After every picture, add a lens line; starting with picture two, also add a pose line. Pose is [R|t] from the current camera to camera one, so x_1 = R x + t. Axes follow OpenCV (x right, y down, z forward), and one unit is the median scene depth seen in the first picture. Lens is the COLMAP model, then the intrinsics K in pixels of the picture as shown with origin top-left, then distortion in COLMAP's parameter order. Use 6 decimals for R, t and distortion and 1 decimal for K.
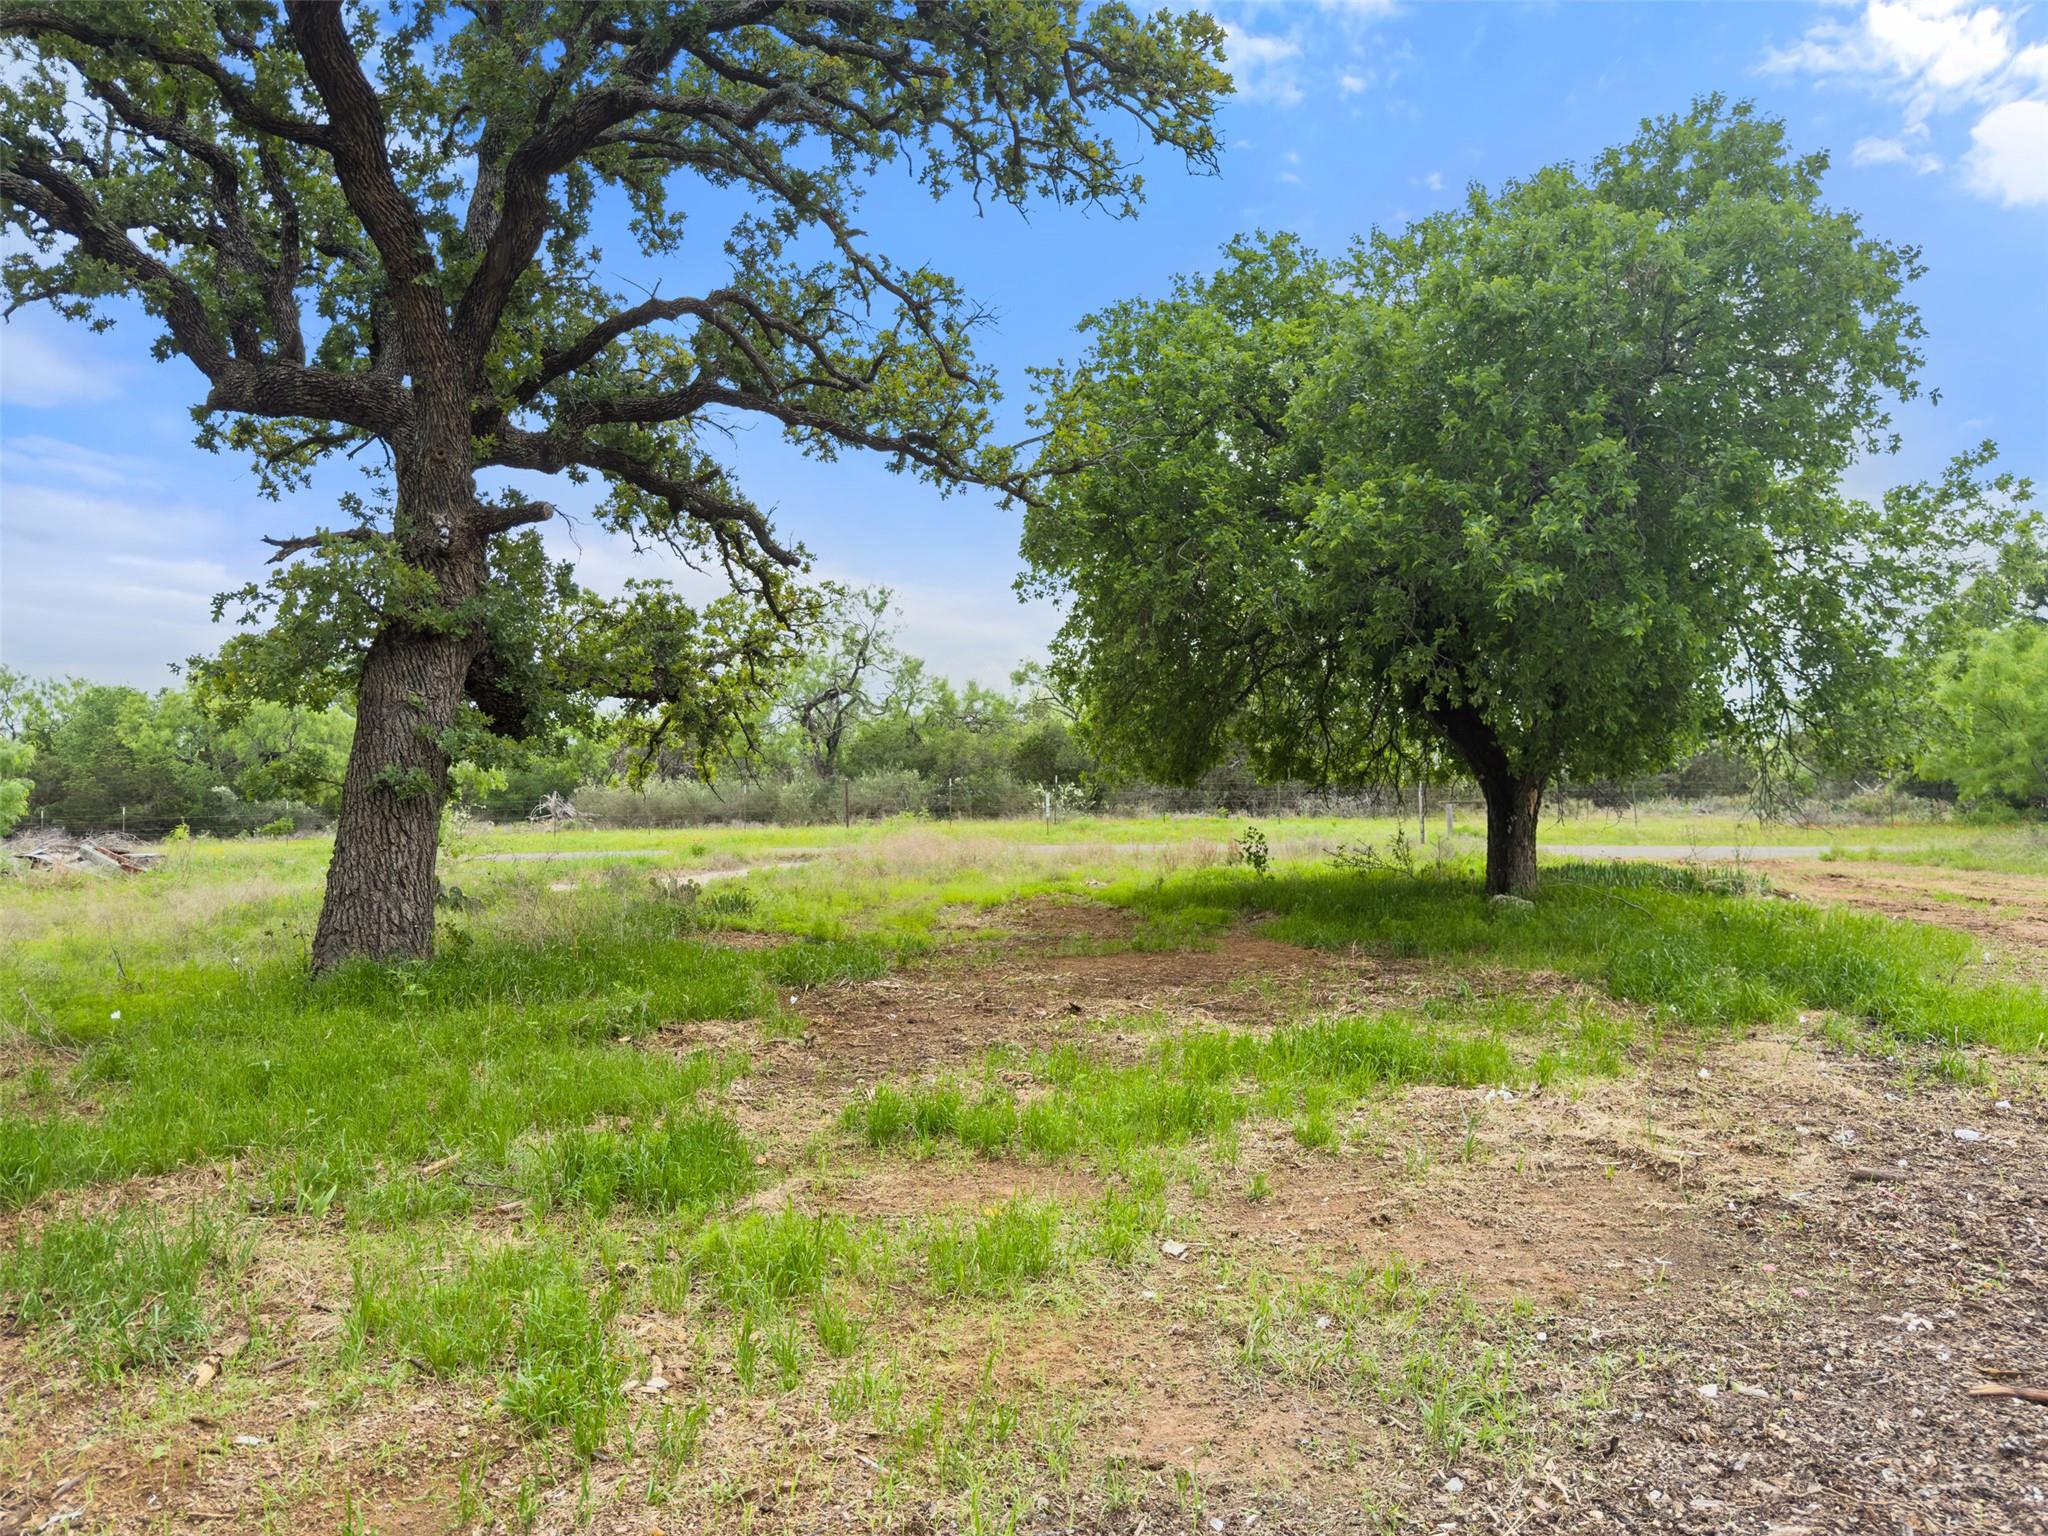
lens RADIAL K [[1446.9, 0, 1024.0], [0, 1446.9, 768.0], [0, 0, 1]] dist [-0.041735, 0.033846]
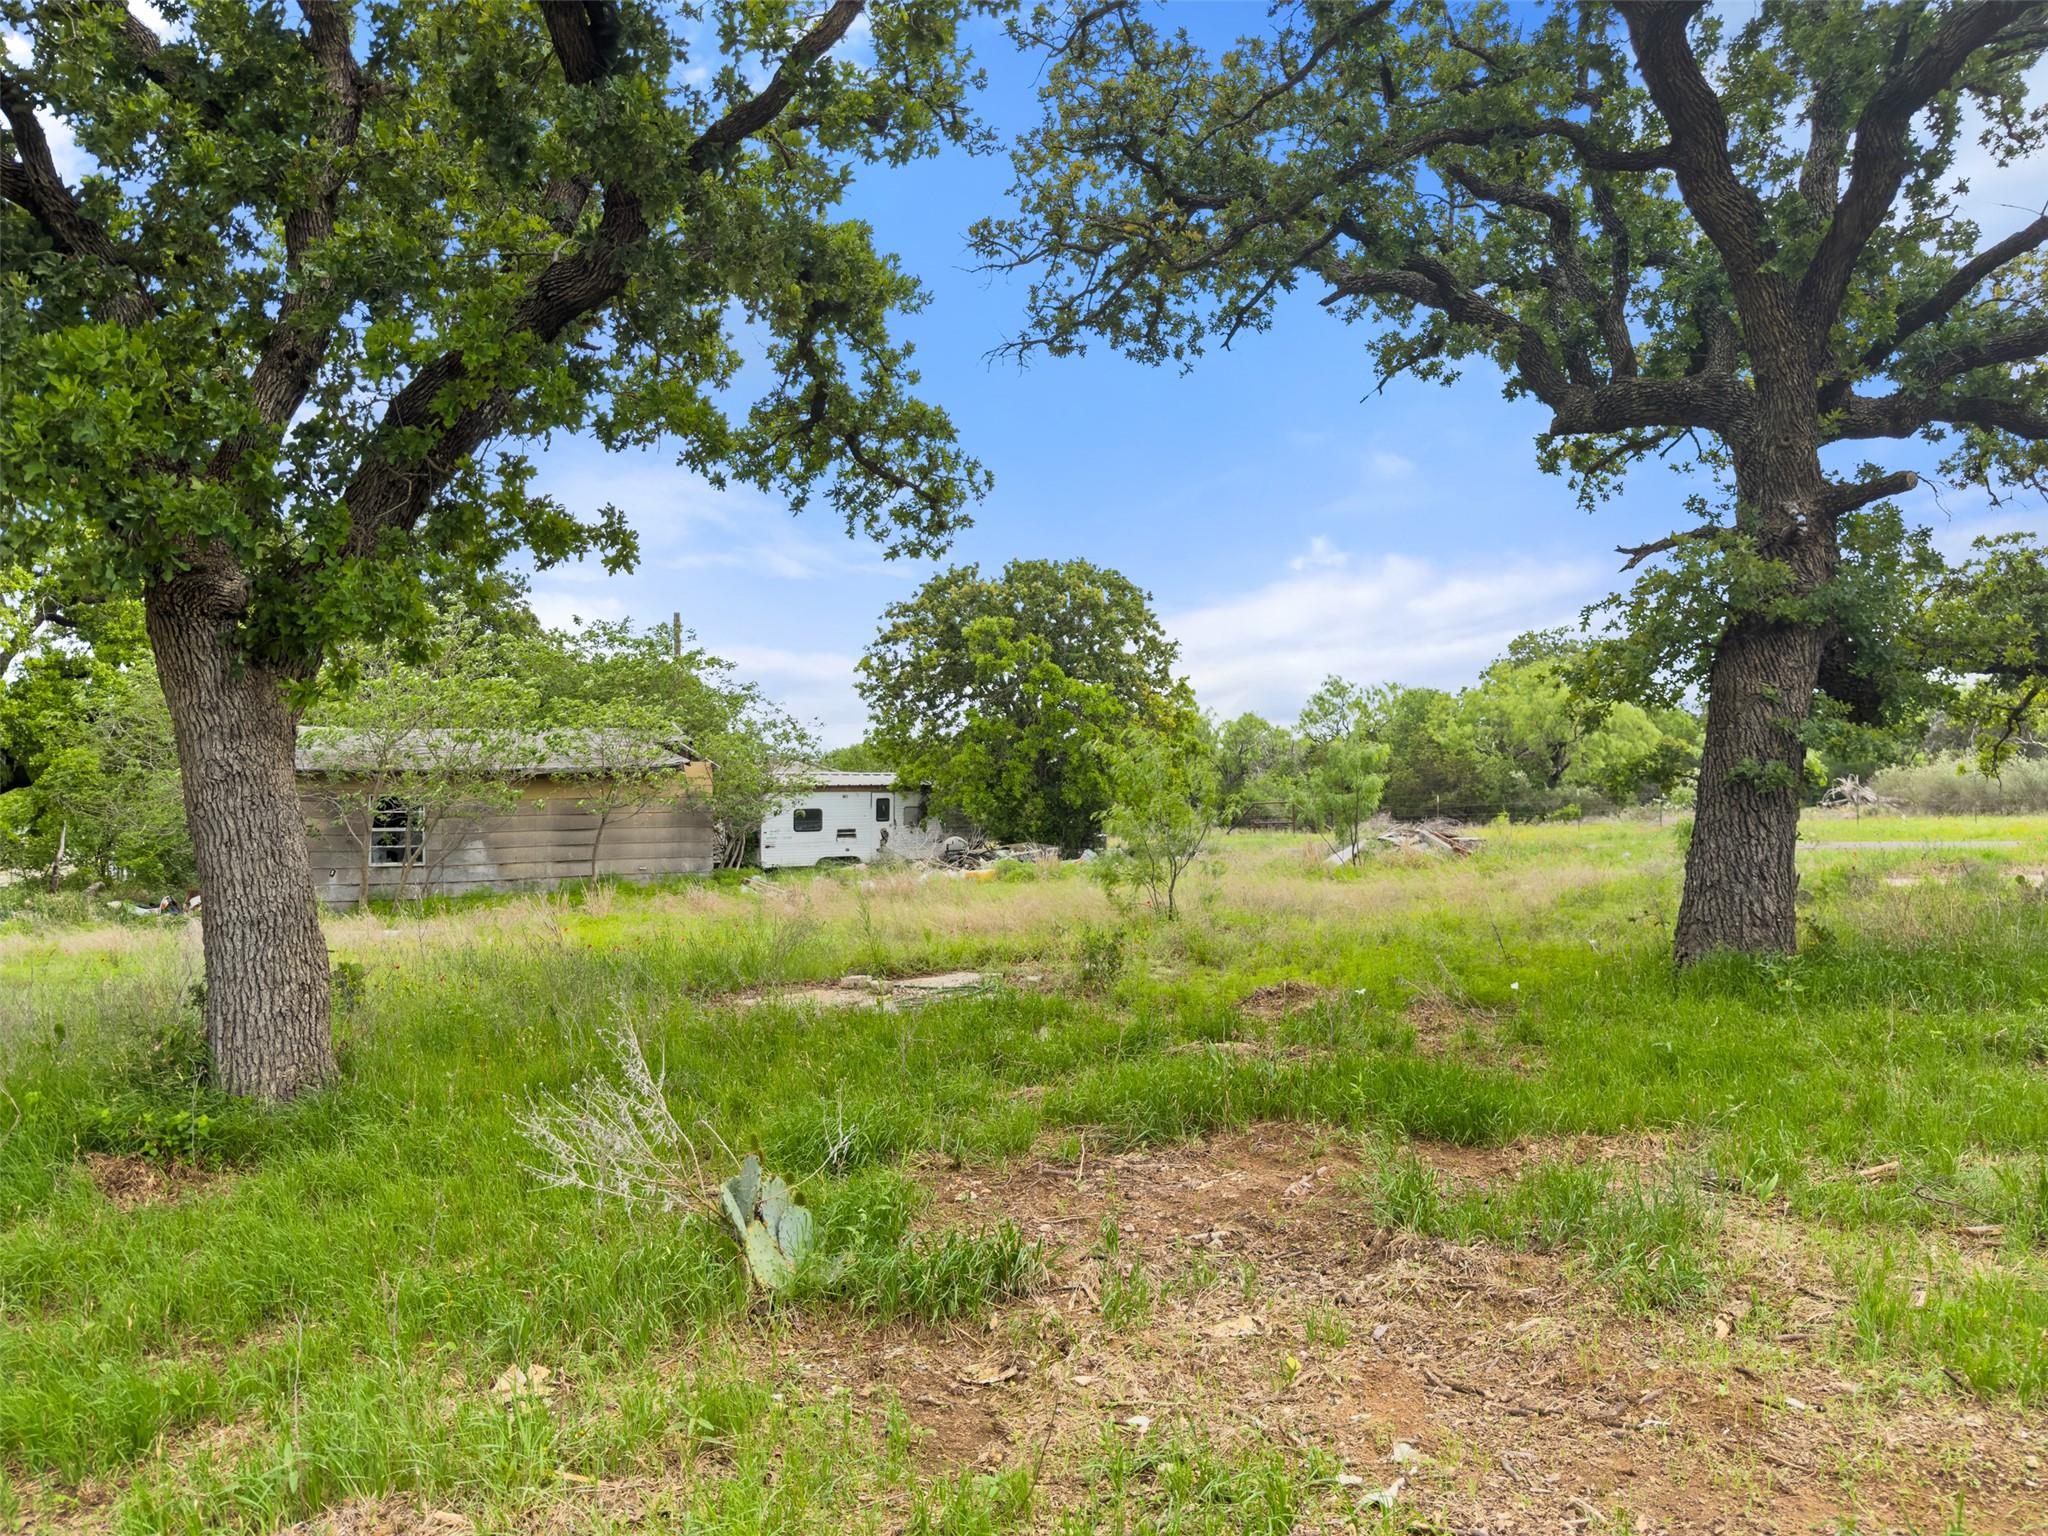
lens RADIAL K [[1446.9, 0, 1024.0], [0, 1446.9, 768.0], [0, 0, 1]] dist [-0.041735, 0.033846]
pose [[0.674351, -0.019706, -0.738148, -0.037454], [0.027852, 0.999611, -0.001241, -0.007298], [0.737885, -0.019722, 0.674638, -0.043898]]
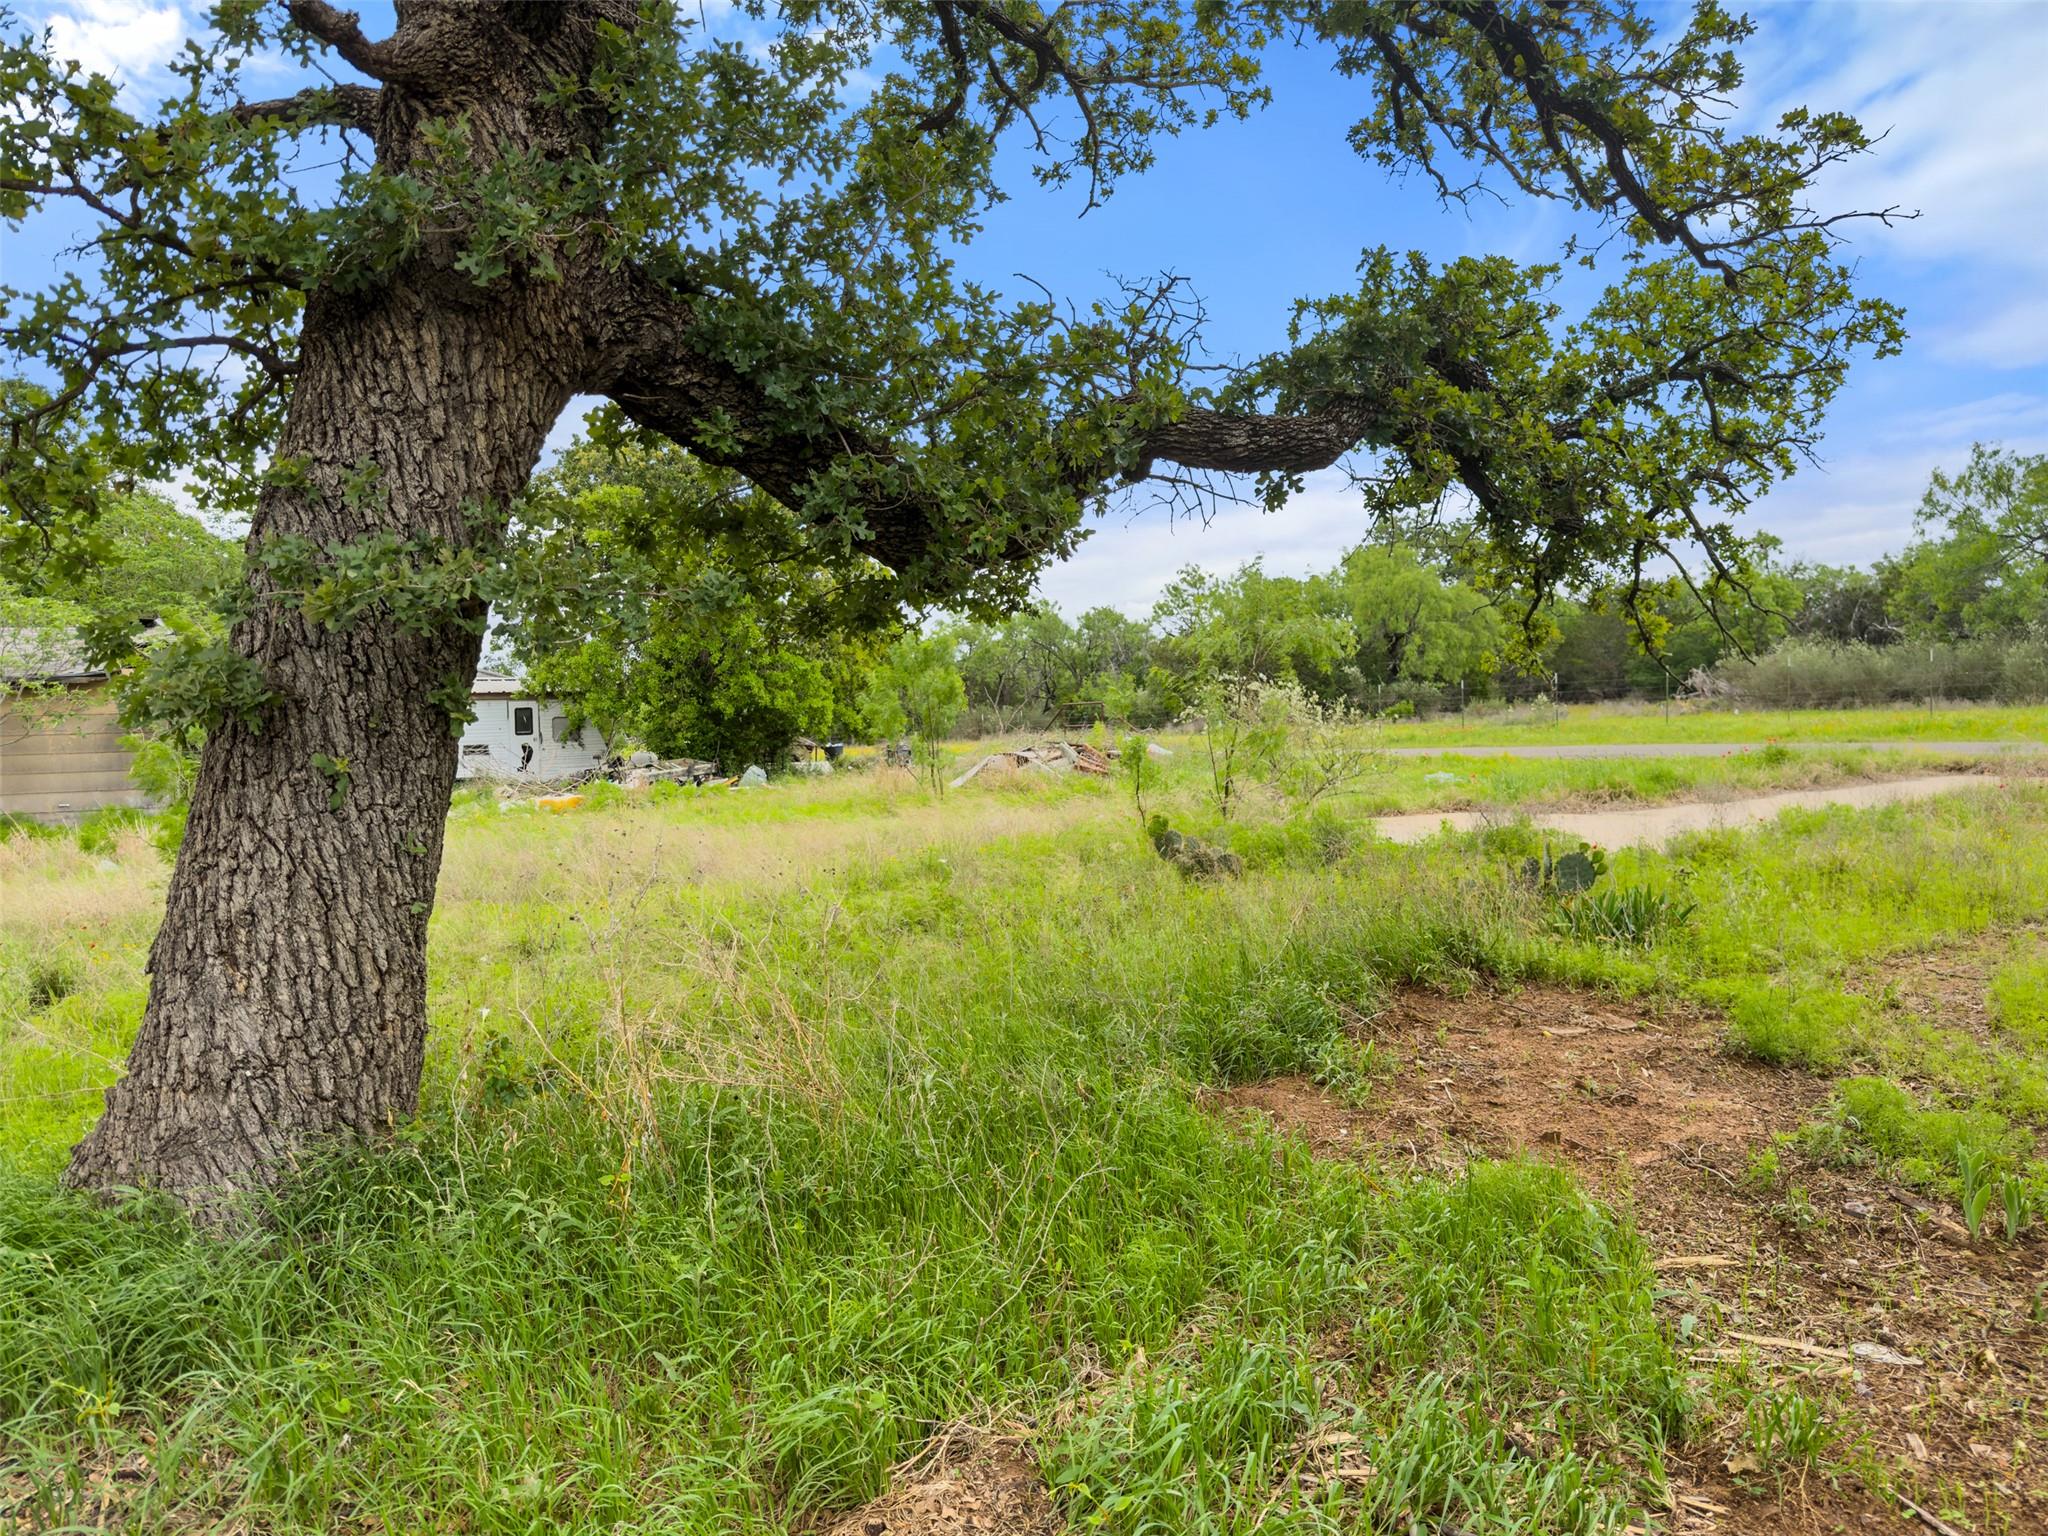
lens RADIAL K [[1446.9, 0, 1024.0], [0, 1446.9, 768.0], [0, 0, 1]] dist [-0.041735, 0.033846]
pose [[0.698602, 0.021951, -0.715173, -0.011692], [0.040559, 0.996707, 0.070210, 0.010691], [0.714360, -0.078056, 0.695412, 0.789213]]
